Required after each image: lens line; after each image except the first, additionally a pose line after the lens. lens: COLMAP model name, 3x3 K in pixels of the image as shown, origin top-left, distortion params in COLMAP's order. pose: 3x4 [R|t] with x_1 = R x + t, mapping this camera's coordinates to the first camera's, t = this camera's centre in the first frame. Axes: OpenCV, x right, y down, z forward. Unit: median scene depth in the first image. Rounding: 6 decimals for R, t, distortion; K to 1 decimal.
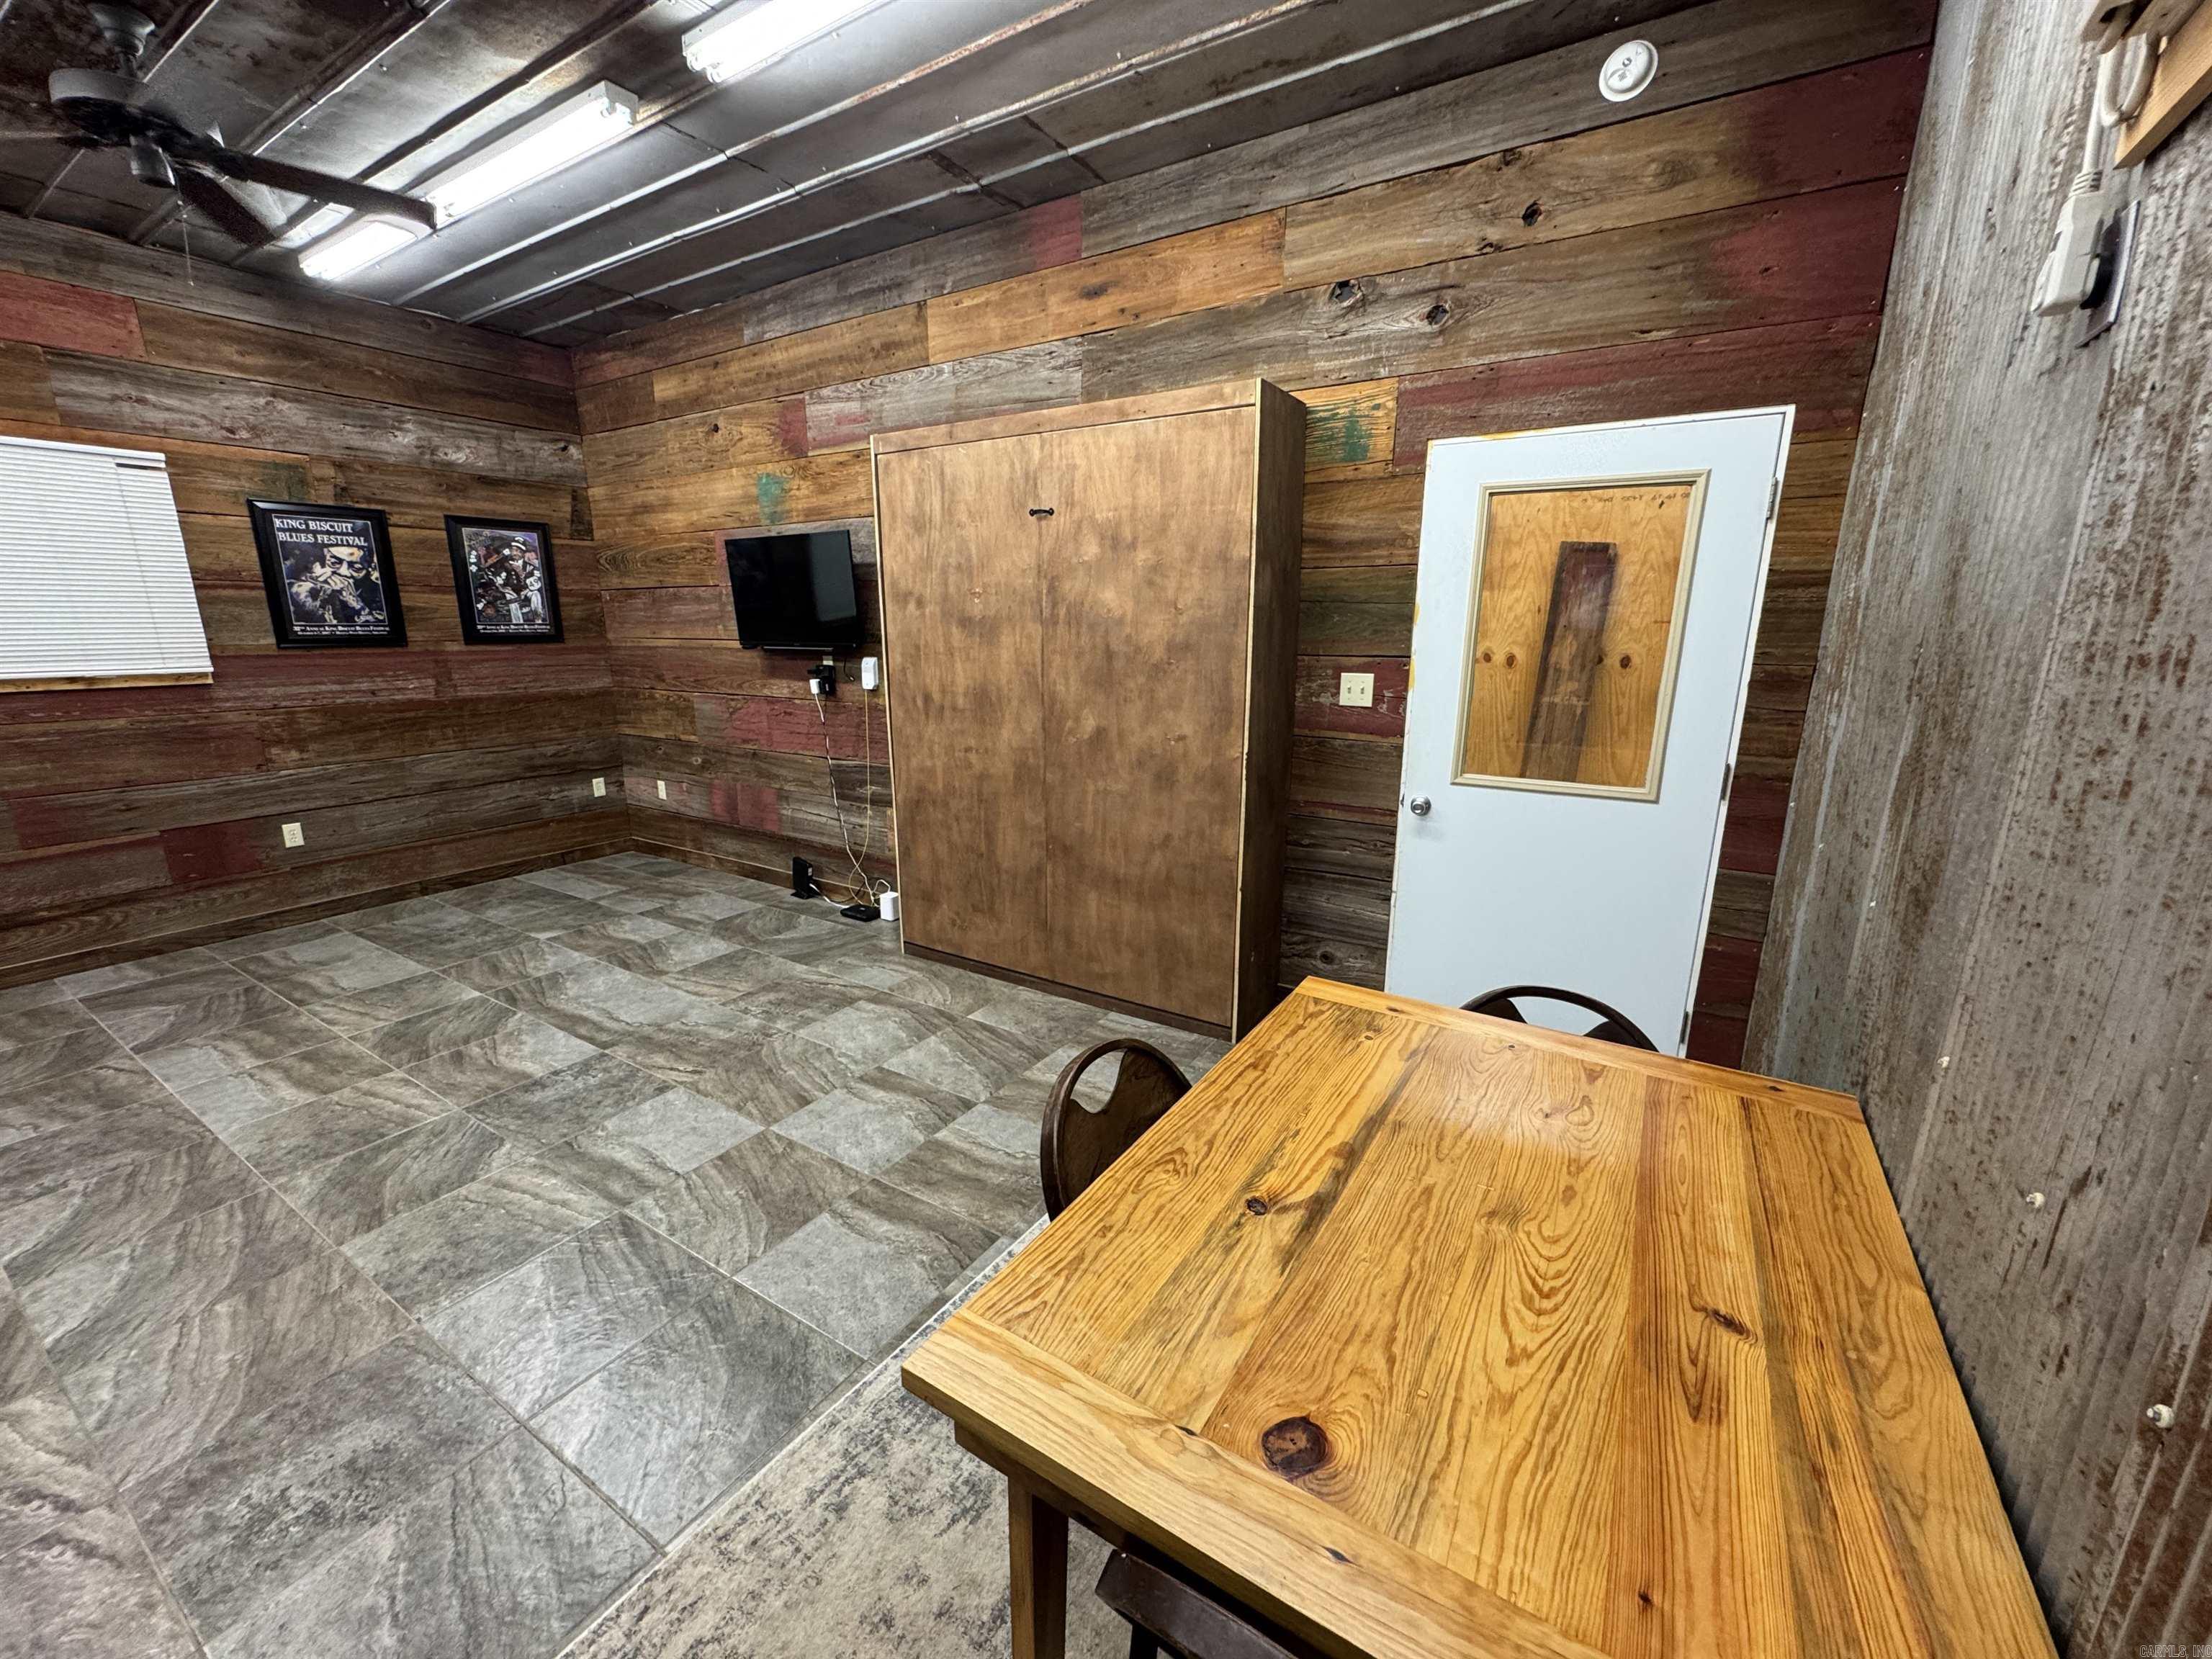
lens RADIAL K [[880.3, 0, 1102.3], [0, 880.3, 829.2], [0, 0, 1]] dist [-0.002112, 0.000322]
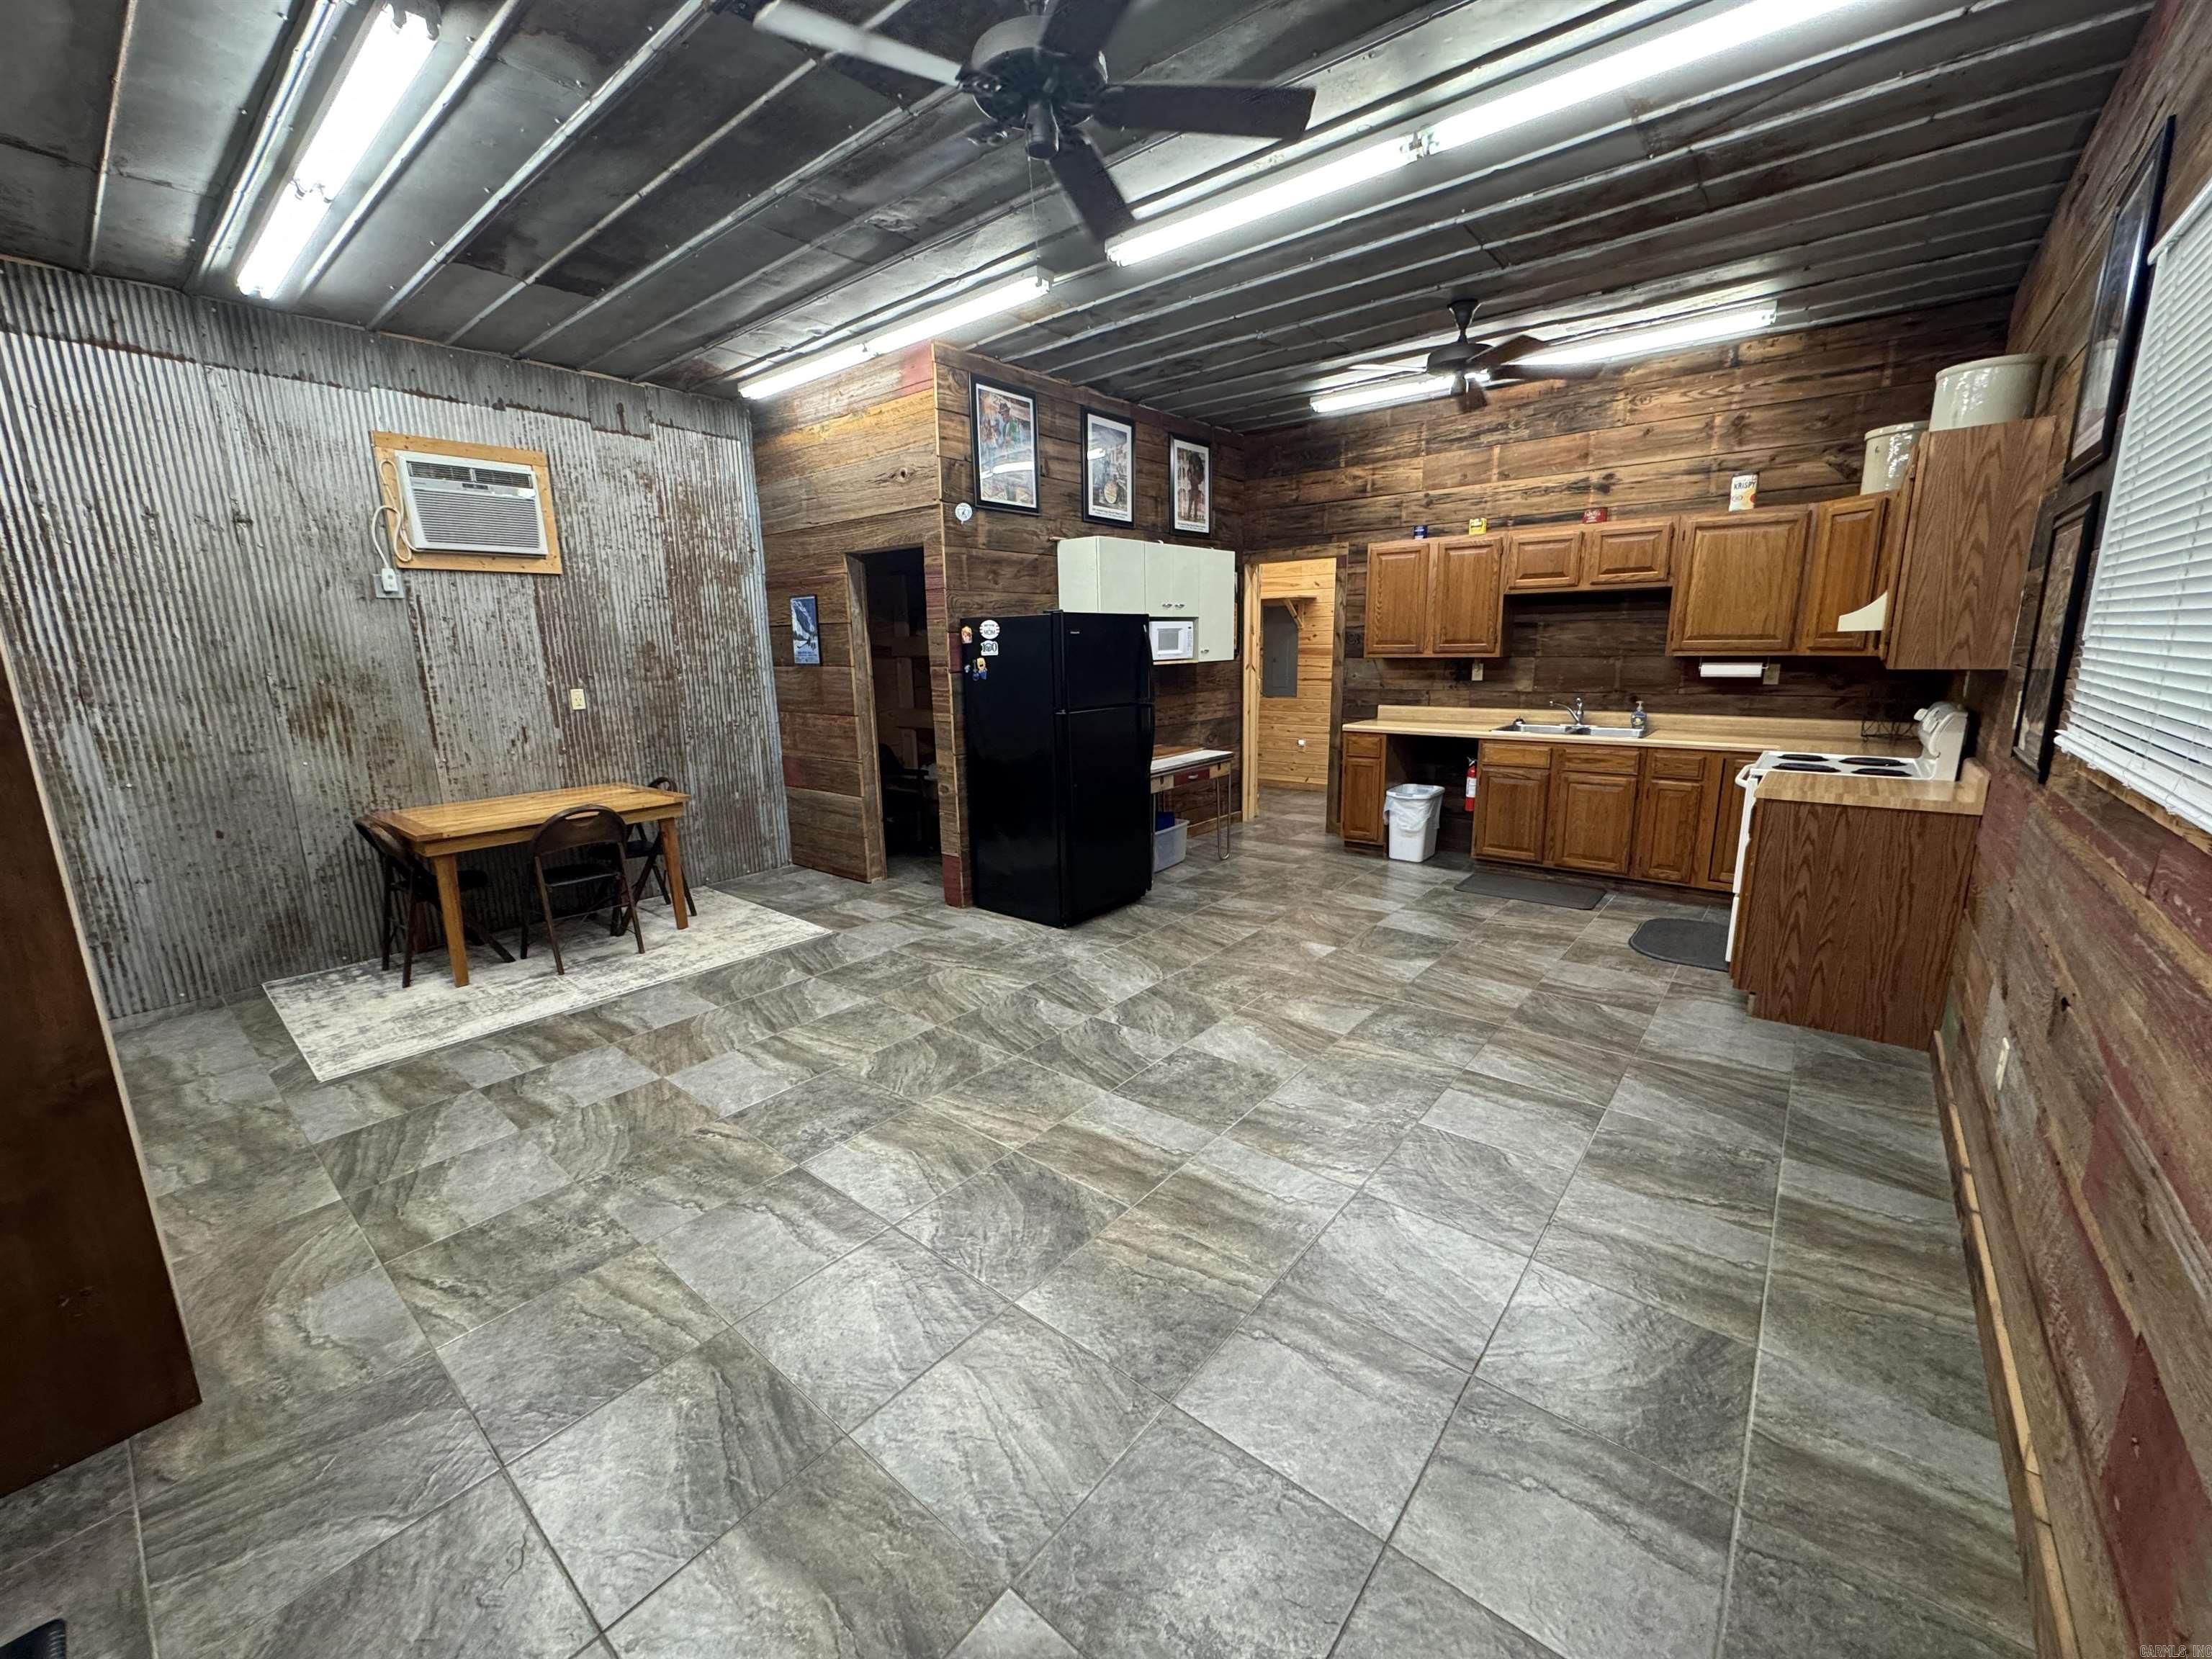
lens RADIAL K [[880.3, 0, 1103.8], [0, 880.3, 829.4], [0, 0, 1]] dist [-0.002112, 0.000322]
pose [[-0.991539, -0.006929, 0.129625, -0.842326], [0.049805, 0.901845, 0.429180, -0.336408], [-0.119876, 0.432004, -0.893869, 1.381058]]
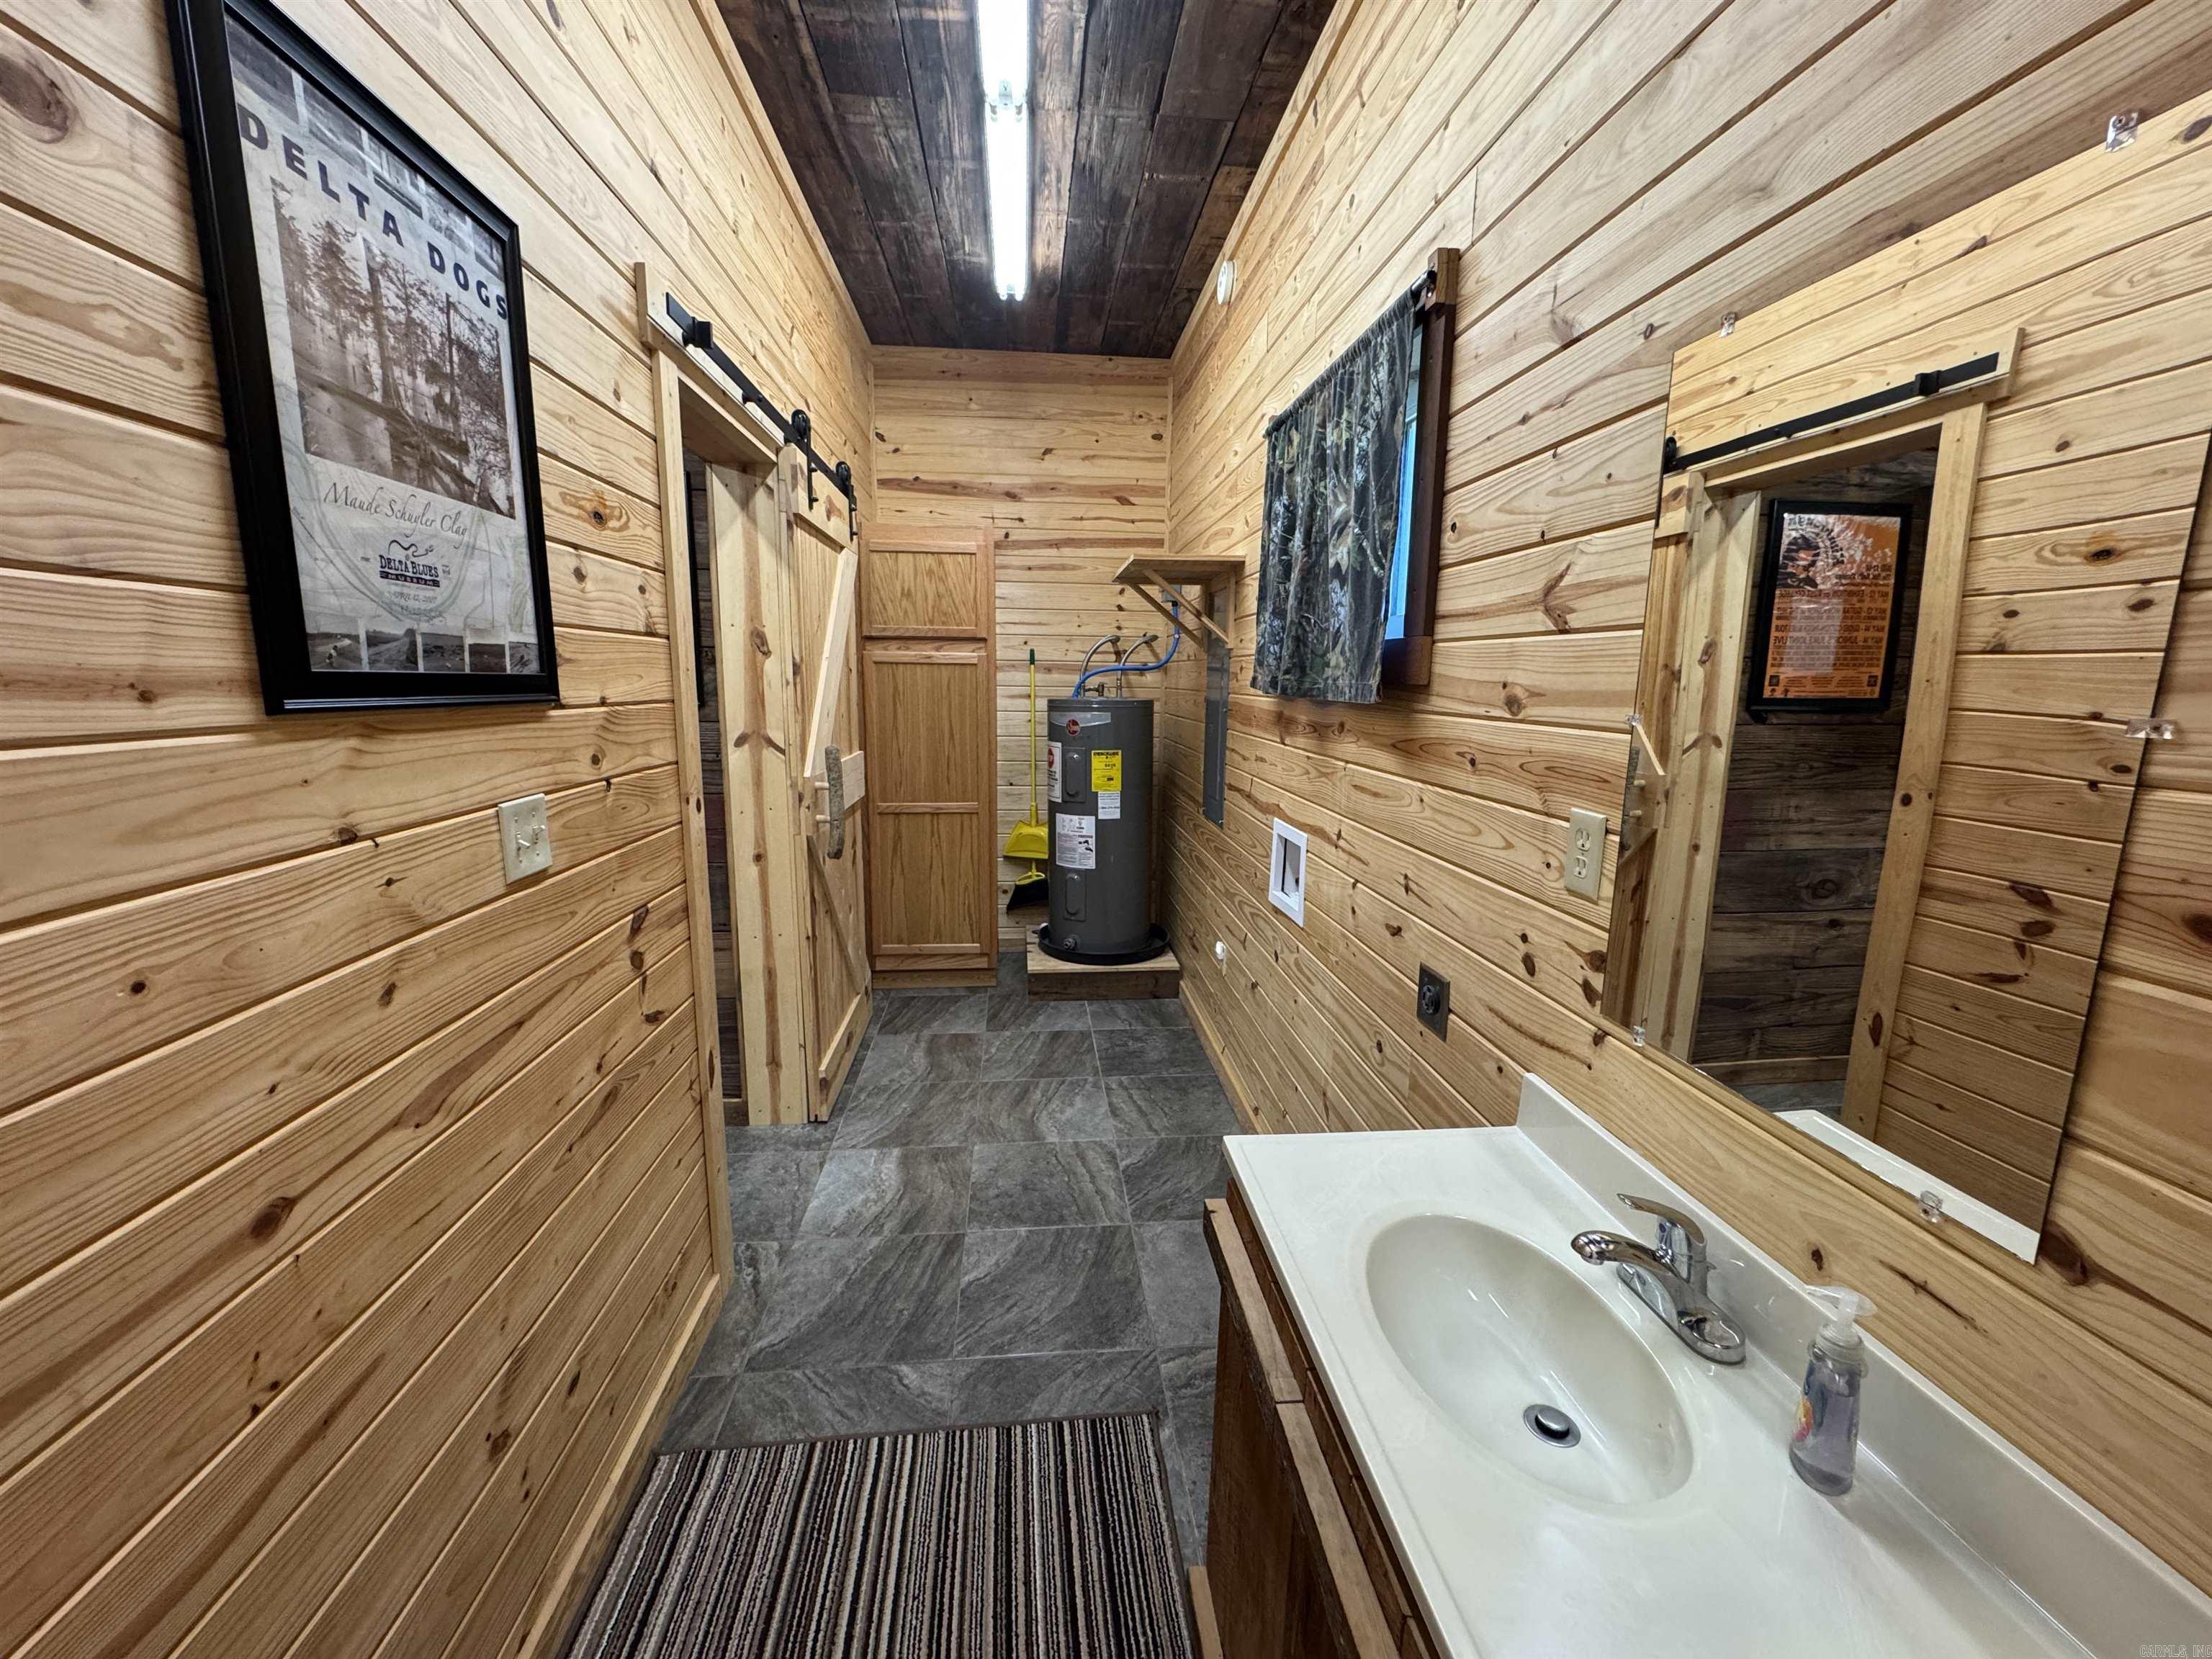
lens RADIAL K [[880.3, 0, 1103.3], [0, 880.3, 818.6], [0, 0, 1]] dist [-0.002112, 0.000322]
pose [[-0.610167, -0.144821, 0.778924, -1.696063], [0.172469, 0.935294, 0.308996, 0.091847], [-0.773273, 0.322879, -0.545709, -0.427432]]
